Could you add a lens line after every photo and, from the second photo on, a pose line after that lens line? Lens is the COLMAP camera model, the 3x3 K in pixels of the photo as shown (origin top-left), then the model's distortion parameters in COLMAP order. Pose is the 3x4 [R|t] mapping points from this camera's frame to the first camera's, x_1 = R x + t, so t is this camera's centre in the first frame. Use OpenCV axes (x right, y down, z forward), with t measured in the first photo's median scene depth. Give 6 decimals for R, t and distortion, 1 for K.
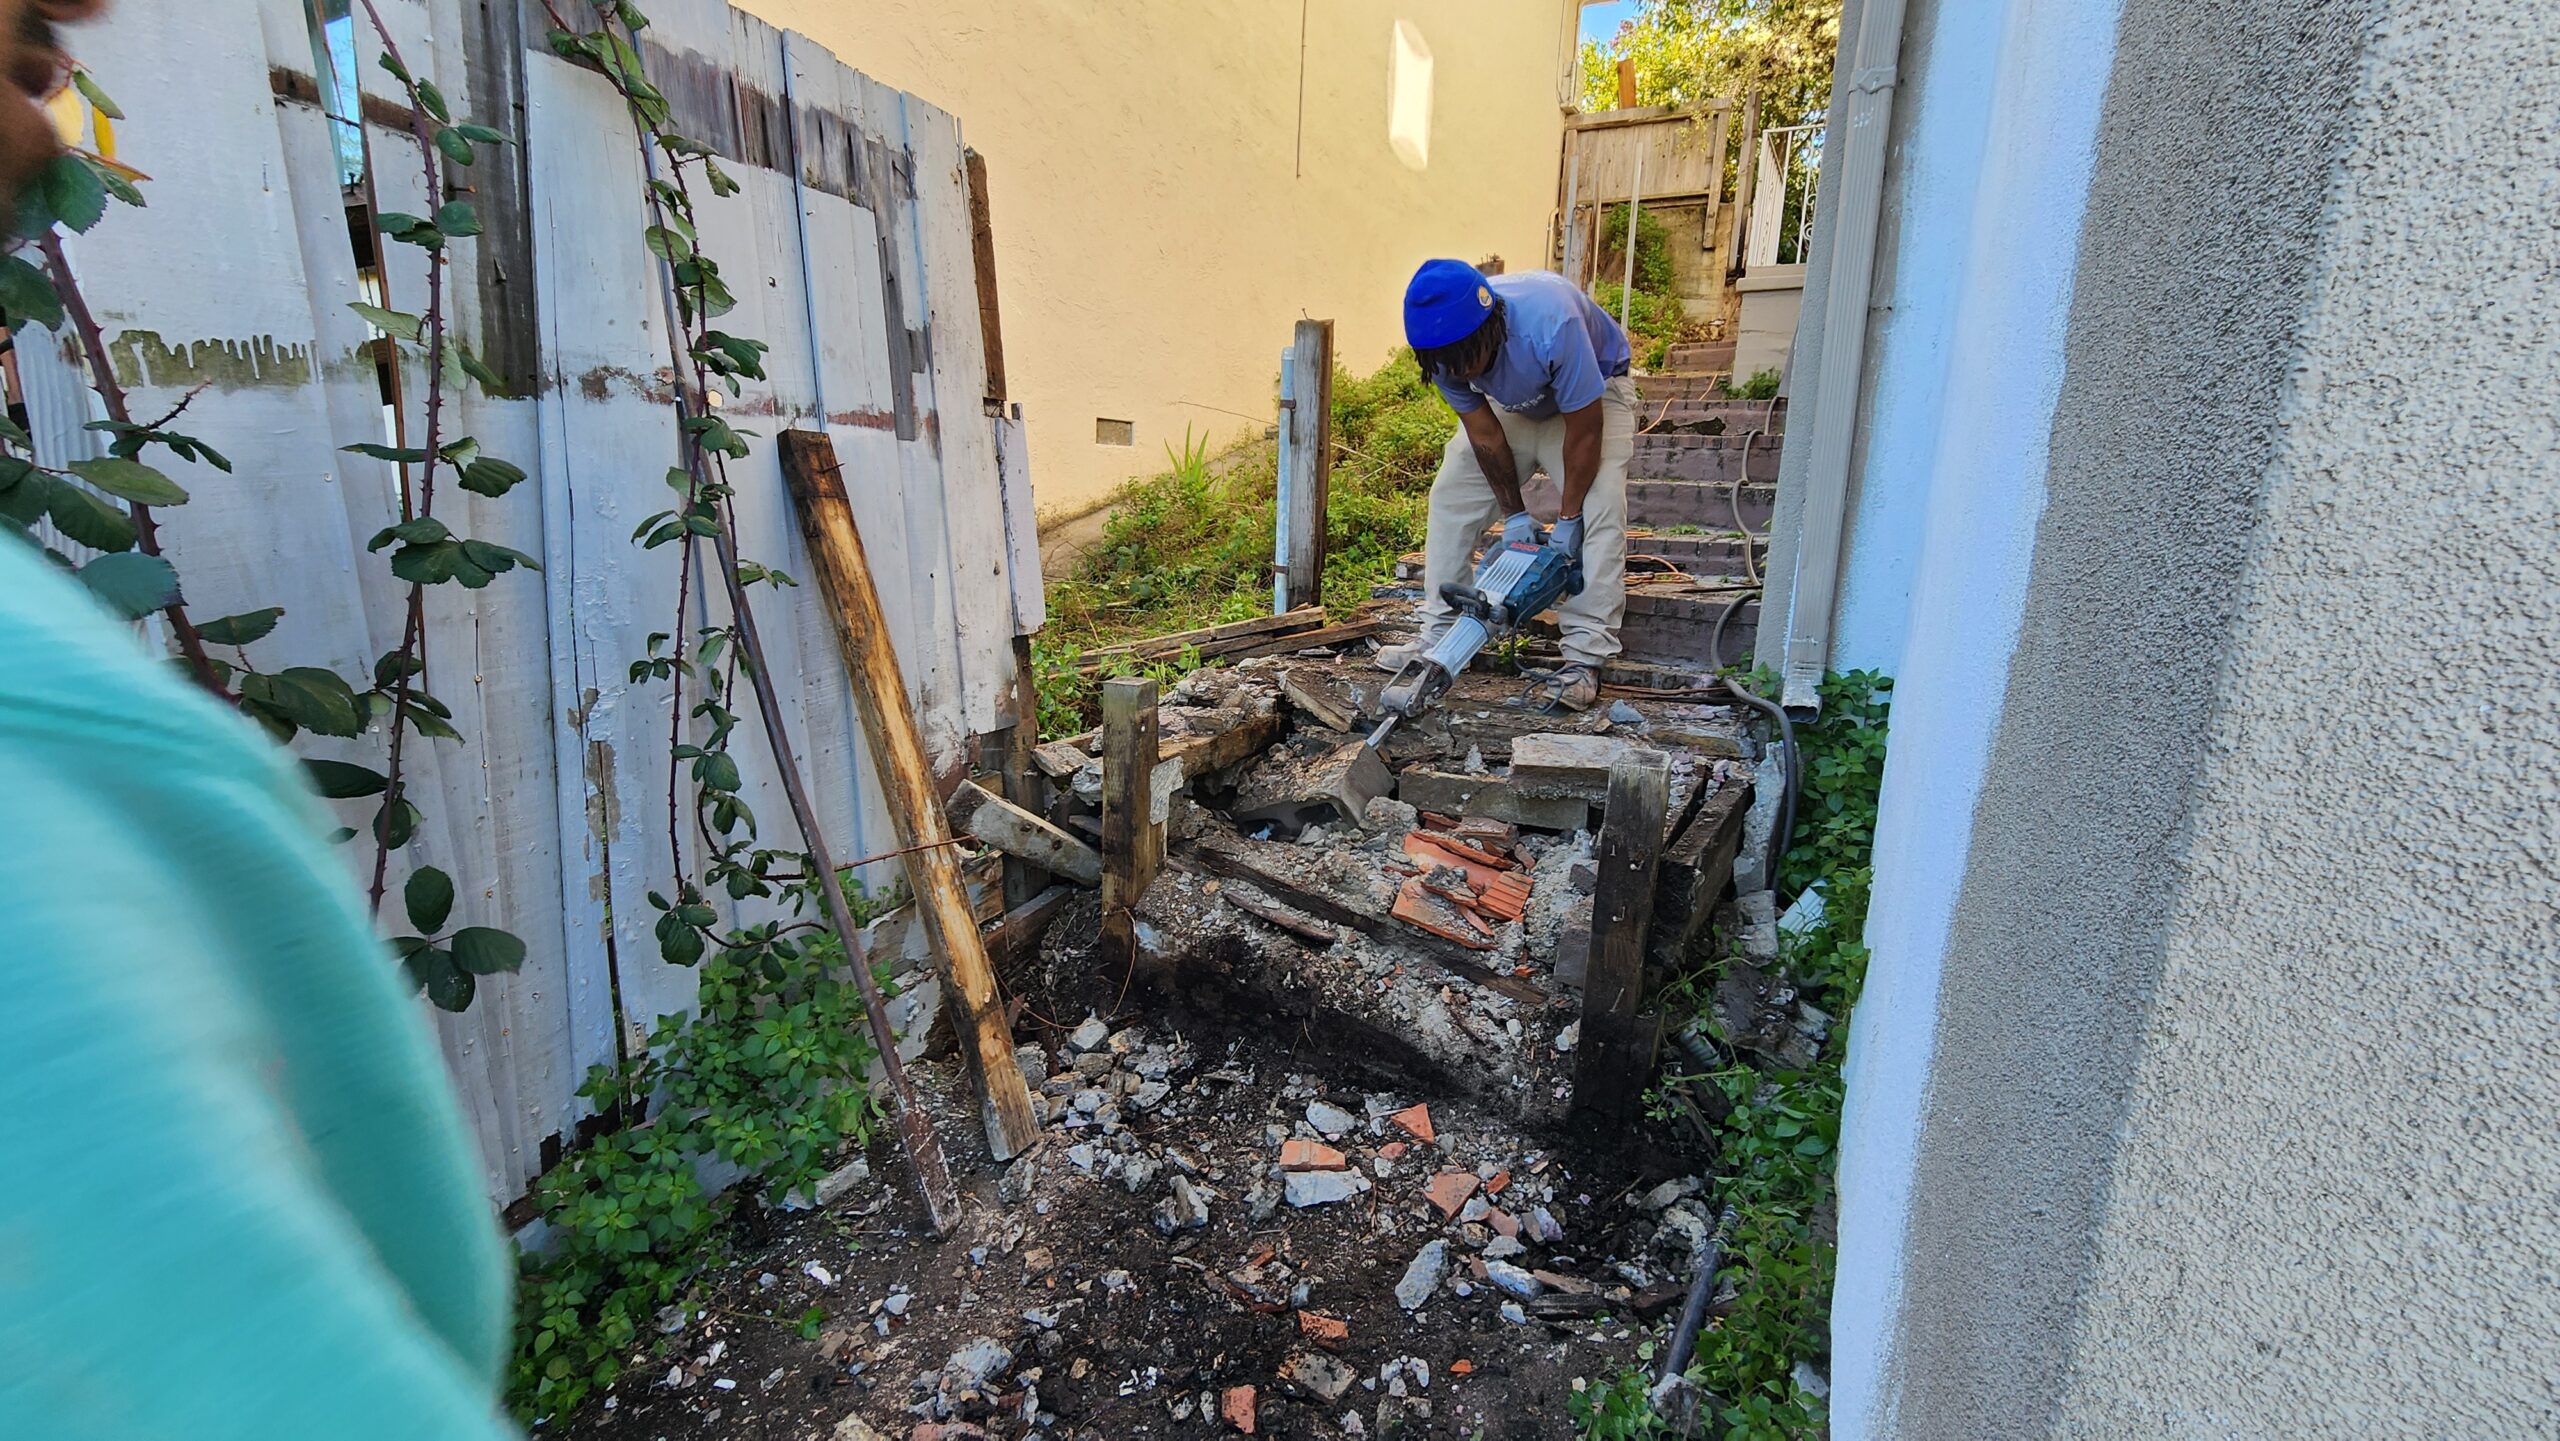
lens RADIAL K [[1082.9, 0, 1281.0], [0, 1082.9, 716.5], [0, 0, 1]] dist [-0.001109, 0.000057]
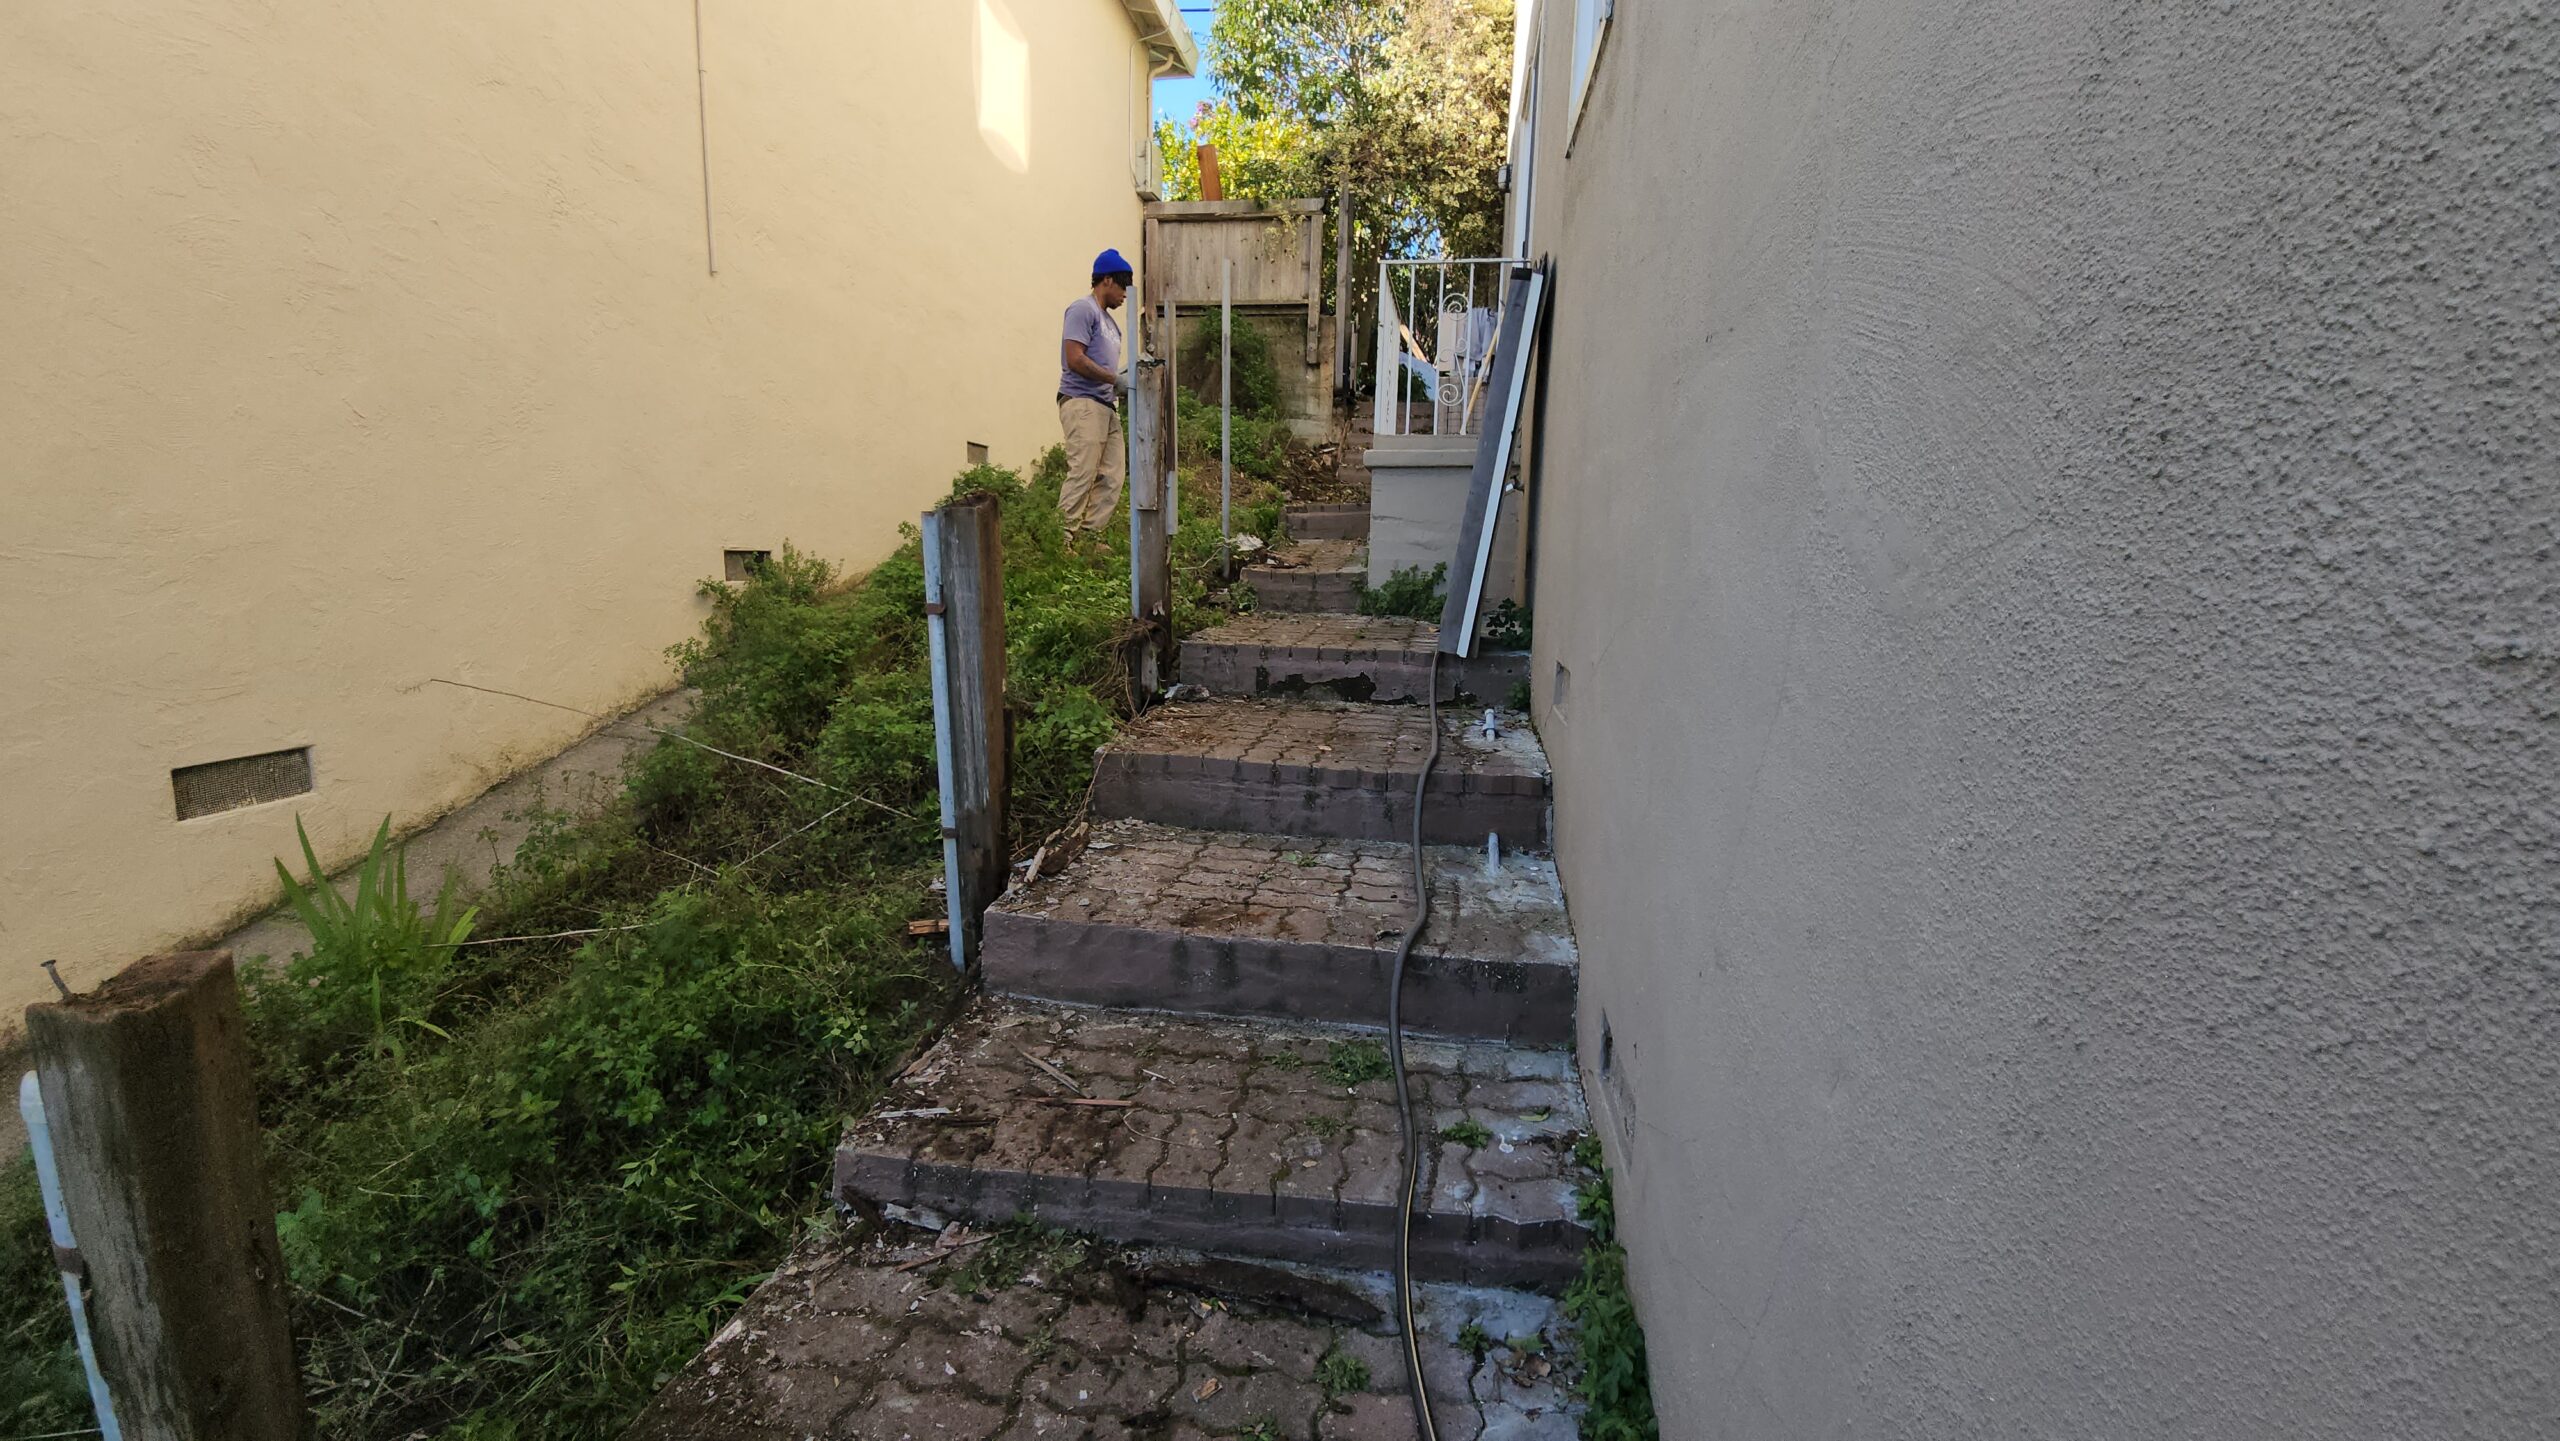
lens RADIAL K [[1082.9, 0, 1281.0], [0, 1082.9, 715.1], [0, 0, 1]] dist [-0.001109, 0.000057]
pose [[0.944163, -0.064095, 0.323185, 0.066658], [0.079510, 0.996230, -0.034708, -0.118465], [-0.319742, 0.058467, 0.945699, 0.189283]]
